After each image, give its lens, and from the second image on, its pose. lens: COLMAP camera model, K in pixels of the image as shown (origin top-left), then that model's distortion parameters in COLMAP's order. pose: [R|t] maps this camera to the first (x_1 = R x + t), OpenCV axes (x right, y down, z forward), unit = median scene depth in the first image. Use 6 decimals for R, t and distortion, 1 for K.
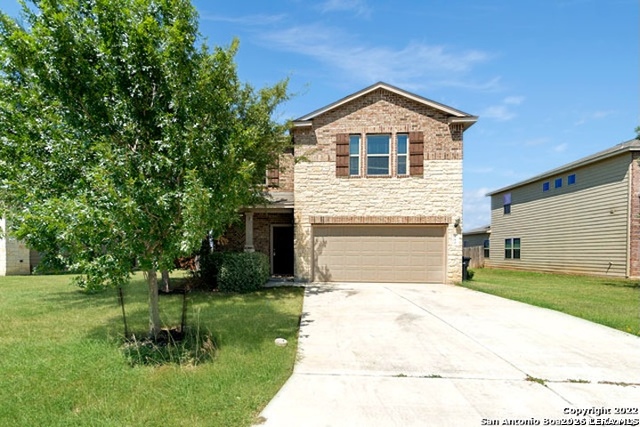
lens RADIAL K [[316.1, 0, 319.4], [0, 316.1, 241.7], [0, 0, 1]] dist [0.001449, 0.000306]
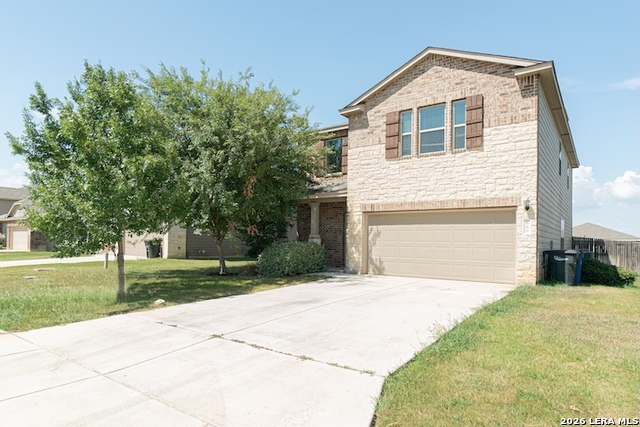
lens RADIAL K [[381.0, 0, 320.0], [0, 381.0, 213.5], [0, 0, 1]] dist [-0.002305, -0.000070]
pose [[0.854160, -0.031516, -0.519055, 0.457580], [0.006852, 0.998757, -0.049366, 0.002948], [0.519966, 0.038610, 0.853314, -0.033950]]
